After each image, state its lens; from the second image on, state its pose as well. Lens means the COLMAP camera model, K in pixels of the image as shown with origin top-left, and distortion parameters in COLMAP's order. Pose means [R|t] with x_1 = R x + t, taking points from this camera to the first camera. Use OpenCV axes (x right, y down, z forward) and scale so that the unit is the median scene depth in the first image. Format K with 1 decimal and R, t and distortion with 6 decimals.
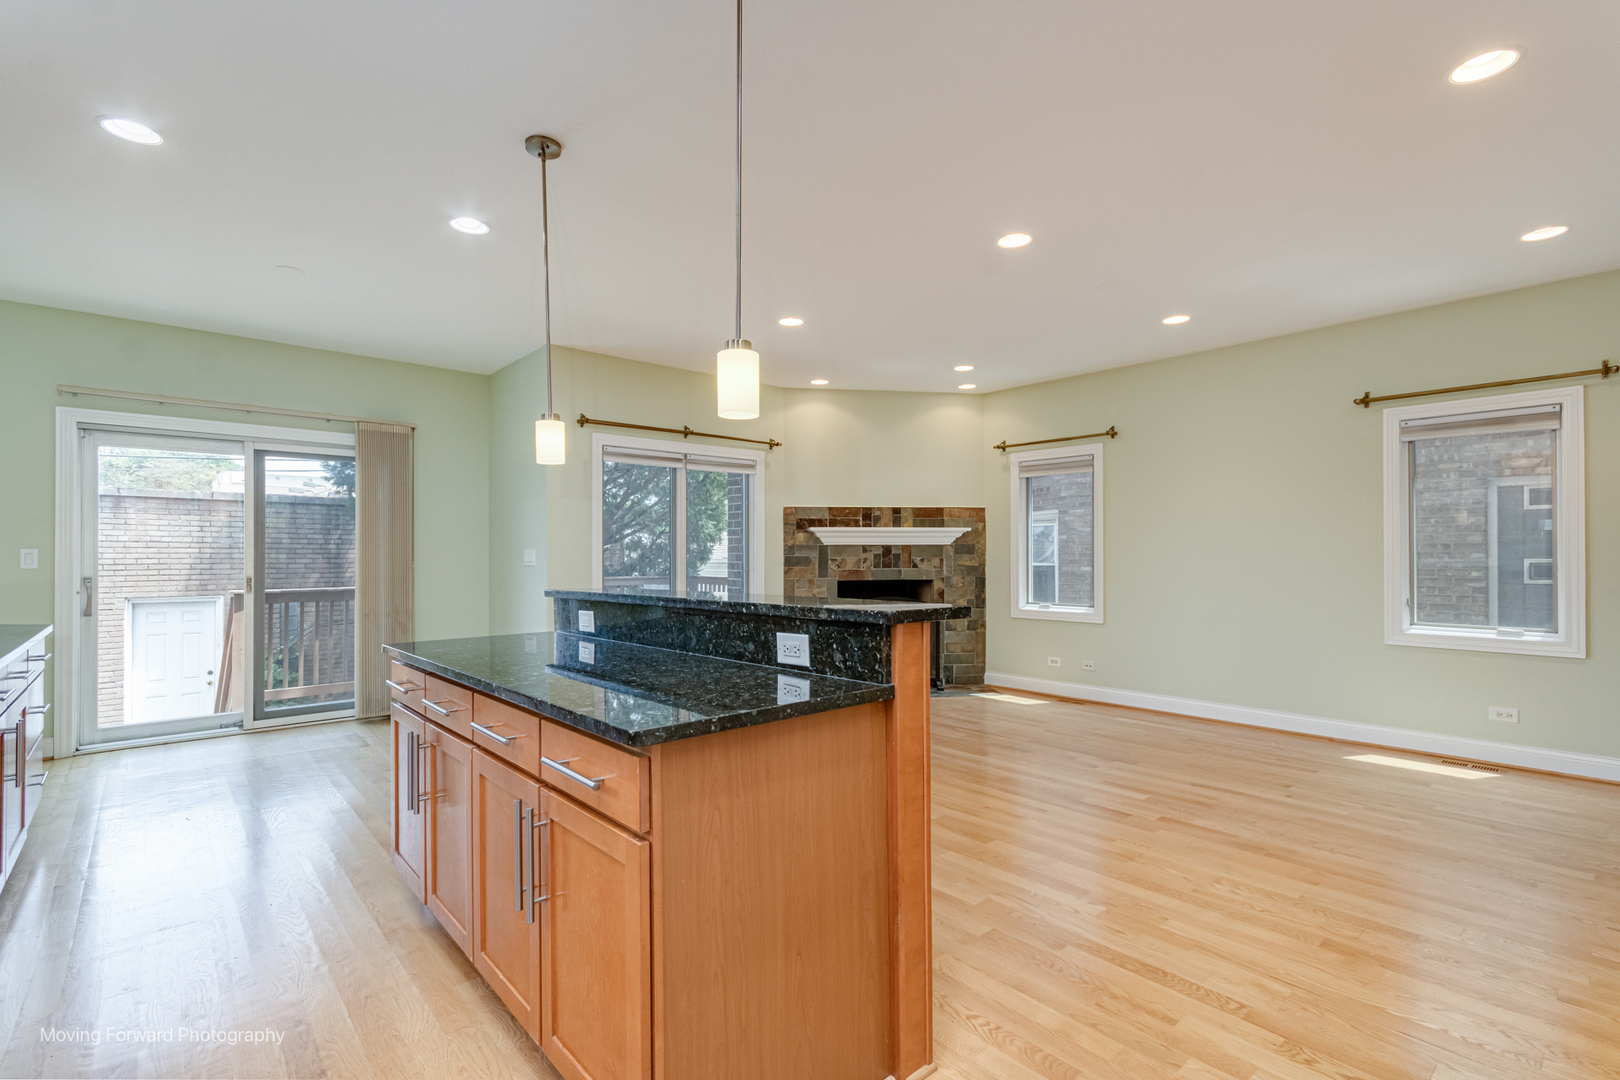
lens RADIAL K [[740.0, 0, 804.8], [0, 740.0, 551.3], [0, 0, 1]] dist [-0.001226, 0.000165]
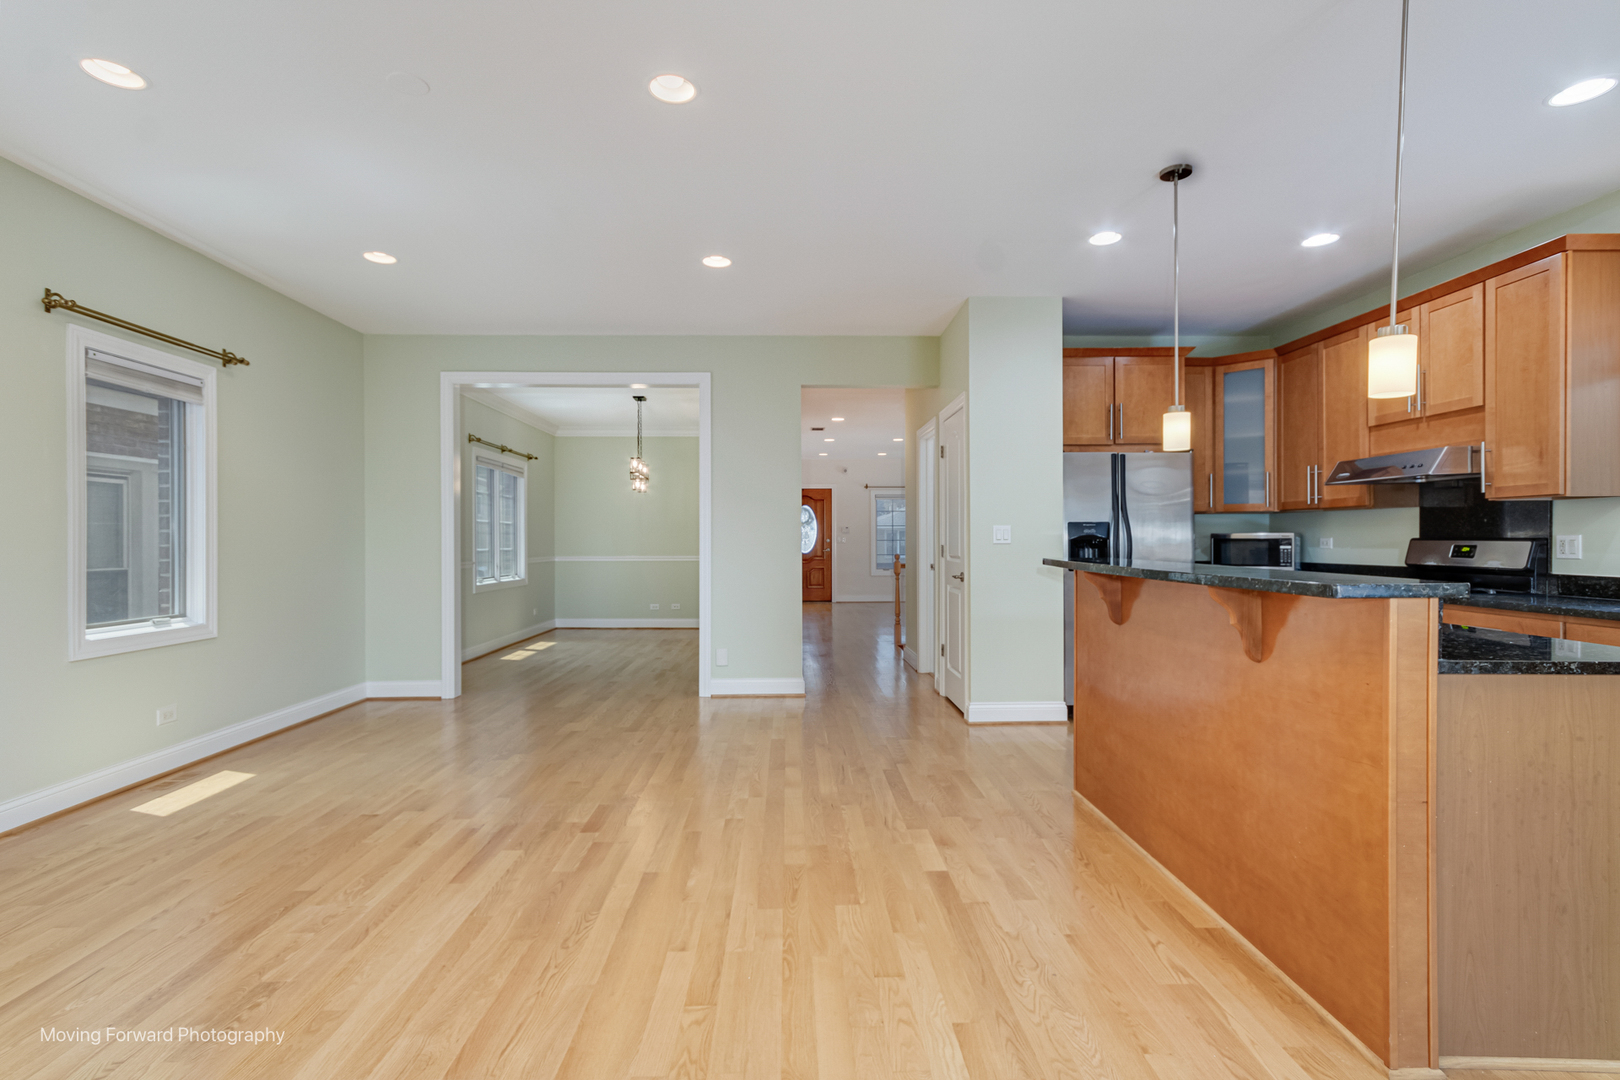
lens RADIAL K [[781.0, 0, 815.0], [0, 781.0, 534.7], [0, 0, 1]] dist [0.006553, 0.001617]
pose [[-0.778006, 0.008335, 0.628202, -0.198968], [0.000029, 0.999912, -0.013231, 0.014494], [-0.628257, -0.010276, -0.777938, 0.999390]]
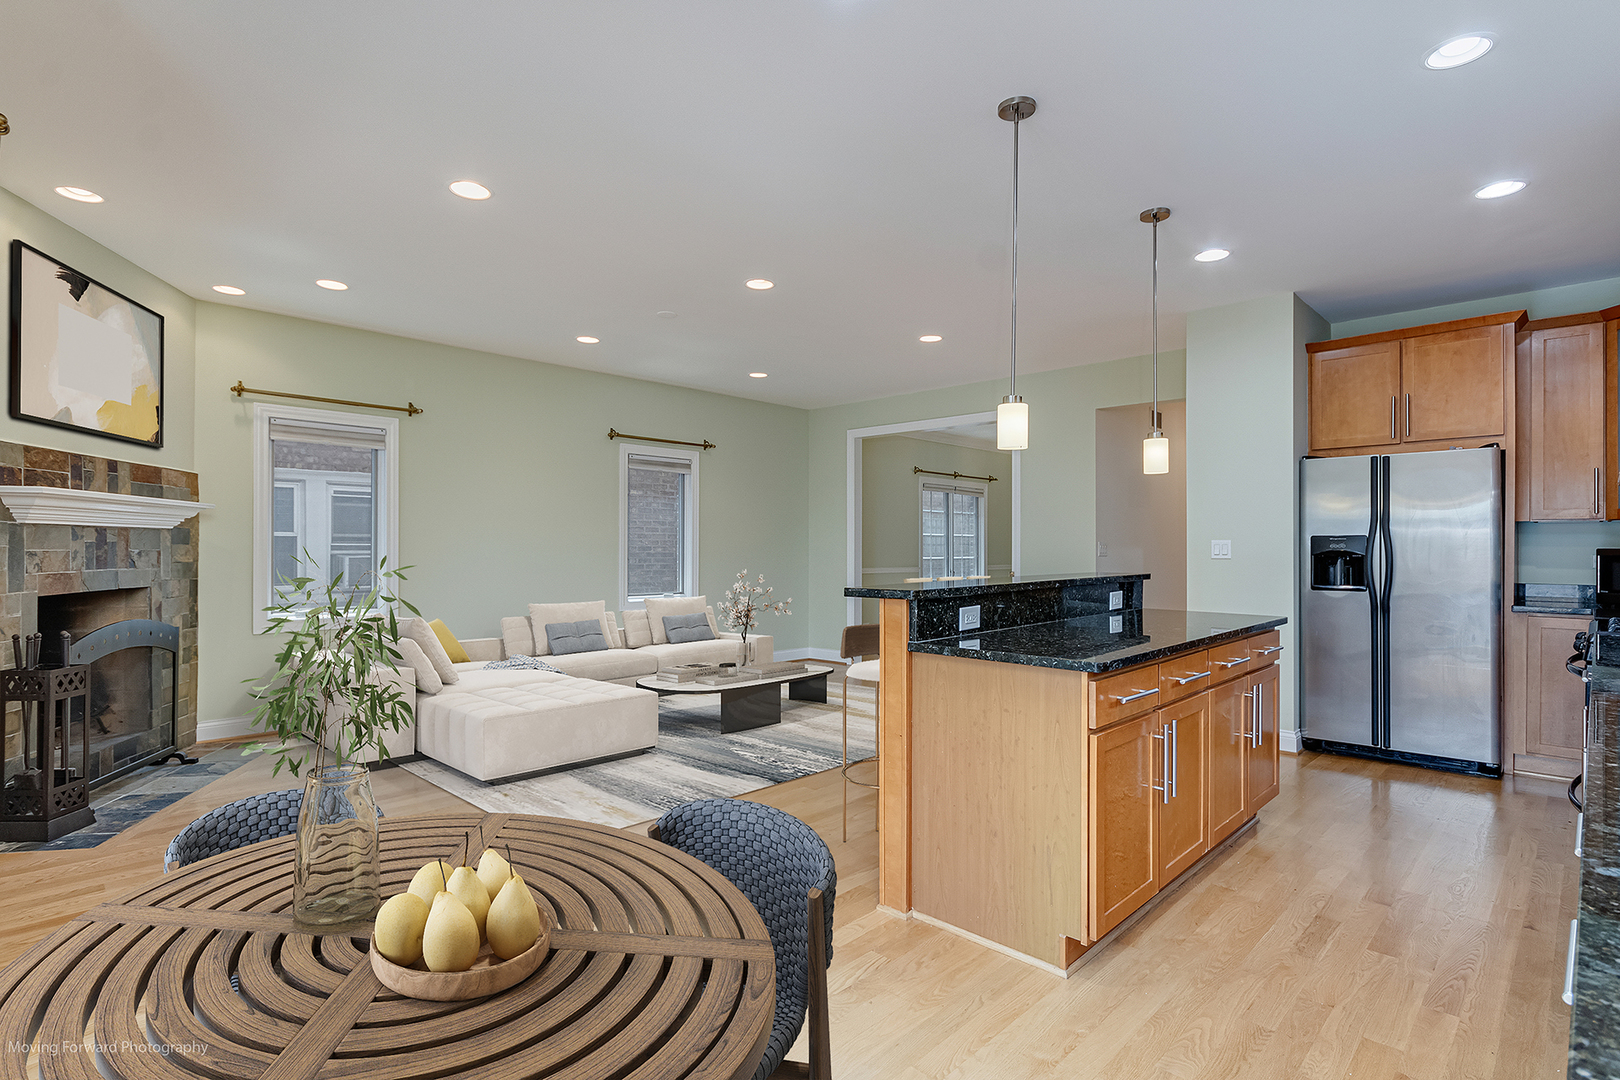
lens RADIAL K [[819.2, 0, 812.7], [0, 819.2, 548.2], [0, 0, 1]] dist [-0.001308, 0.000482]
pose [[-0.093388, 0.002444, 0.995627, -0.693452], [-0.007855, 0.999964, -0.003191, 0.006721], [-0.995599, -0.008118, -0.093365, 0.689150]]
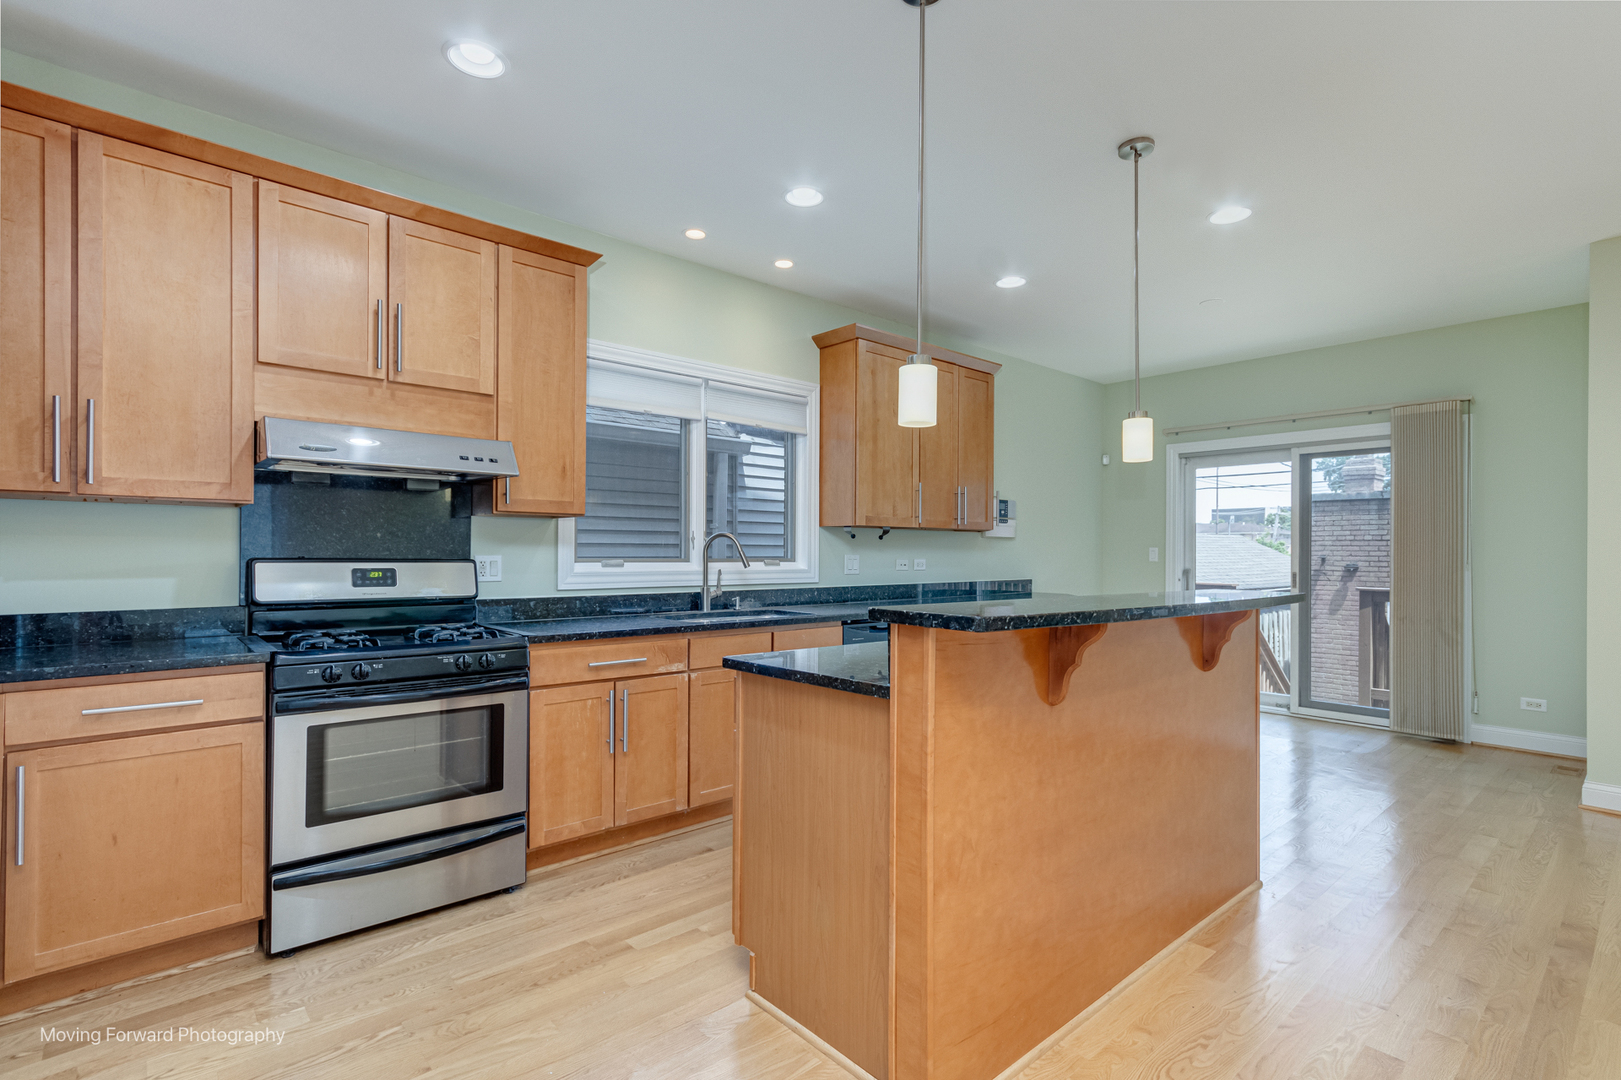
lens RADIAL K [[740.5, 0, 797.5], [0, 740.5, 546.8], [0, 0, 1]] dist [-0.001226, 0.000165]
pose [[-0.002983, -0.004855, -0.999984, 0.331119], [0.000560, 0.999988, -0.004857, 0.001288], [0.999995, -0.000575, -0.002981, 0.271342]]
